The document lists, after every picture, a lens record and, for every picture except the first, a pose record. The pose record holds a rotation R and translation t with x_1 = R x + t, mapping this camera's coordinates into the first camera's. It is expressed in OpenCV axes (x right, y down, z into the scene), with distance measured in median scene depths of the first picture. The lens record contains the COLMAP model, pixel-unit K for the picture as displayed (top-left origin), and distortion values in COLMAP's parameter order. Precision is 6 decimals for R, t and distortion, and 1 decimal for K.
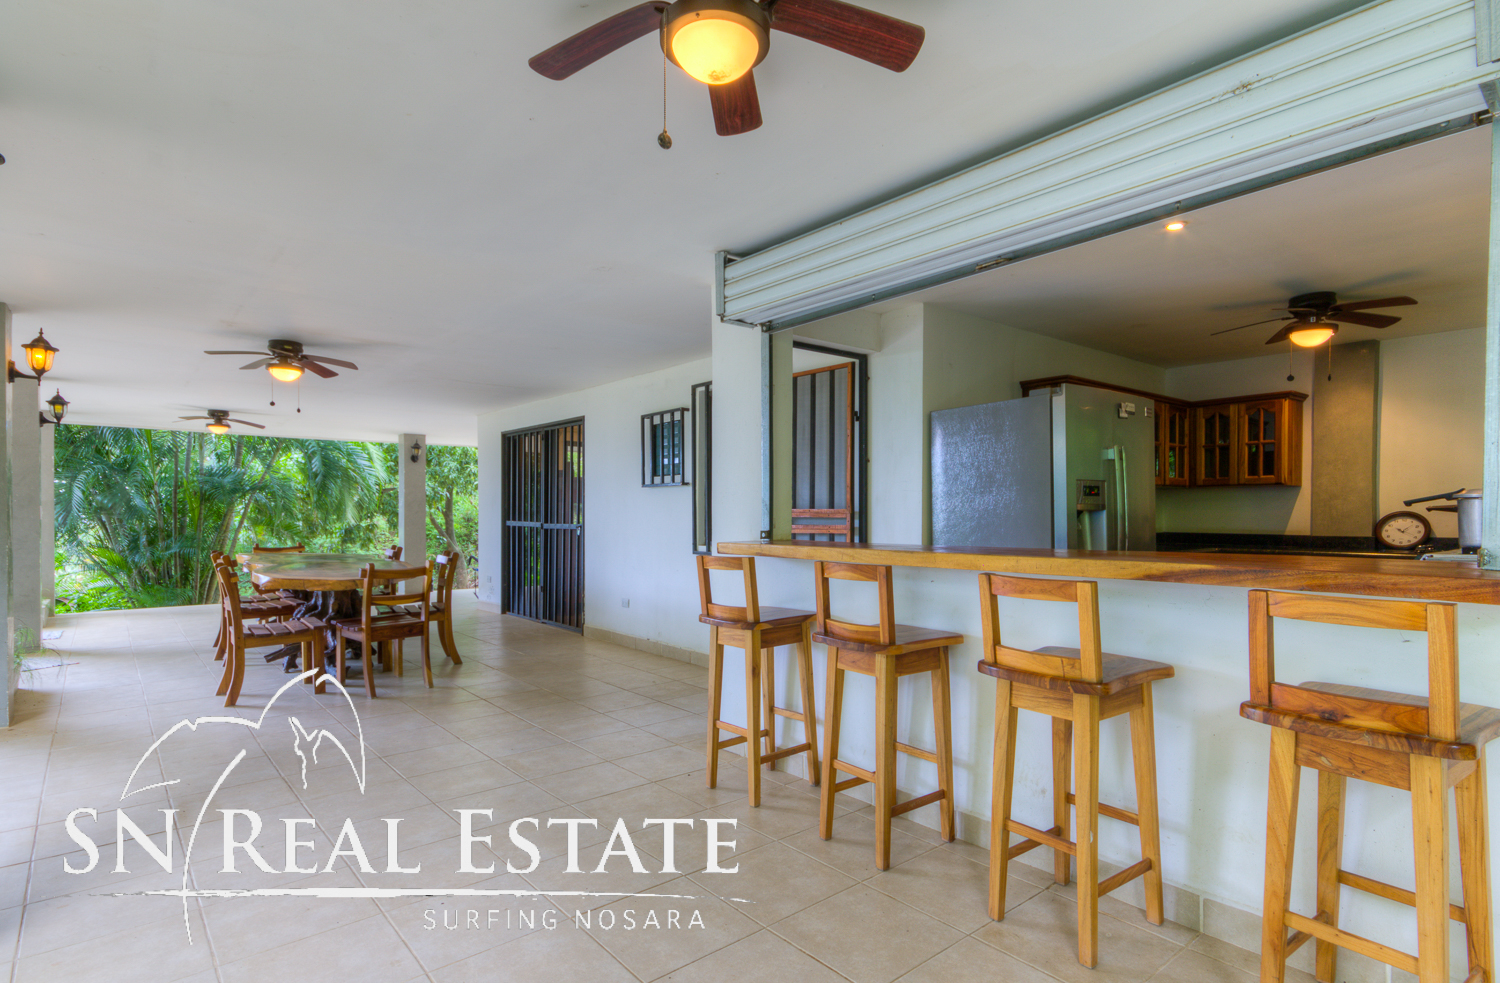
lens RADIAL K [[779.4, 0, 749.6], [0, 779.4, 522.8], [0, 0, 1]] dist [0.010418, 0.013541]
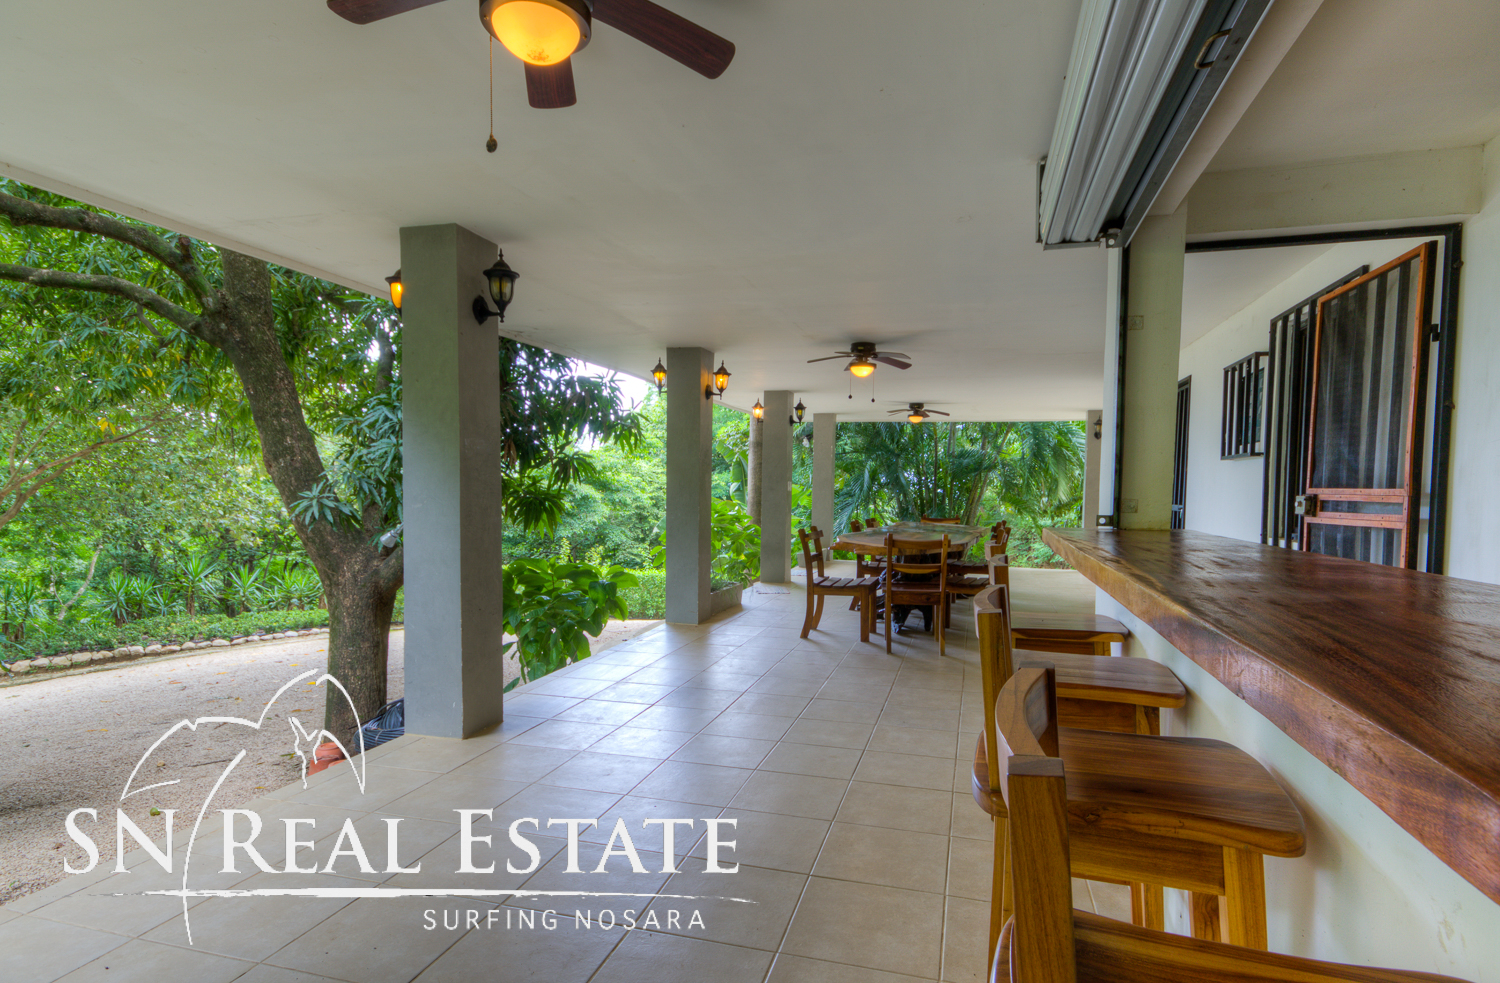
lens RADIAL K [[770.8, 0, 754.7], [0, 770.8, 508.2], [0, 0, 1]] dist [0.013913, 0.008754]
pose [[0.555359, 0.034638, -0.830889, 0.317582], [-0.027058, 0.999356, 0.023575, -0.002950], [0.831171, 0.009390, 0.555938, 0.217904]]
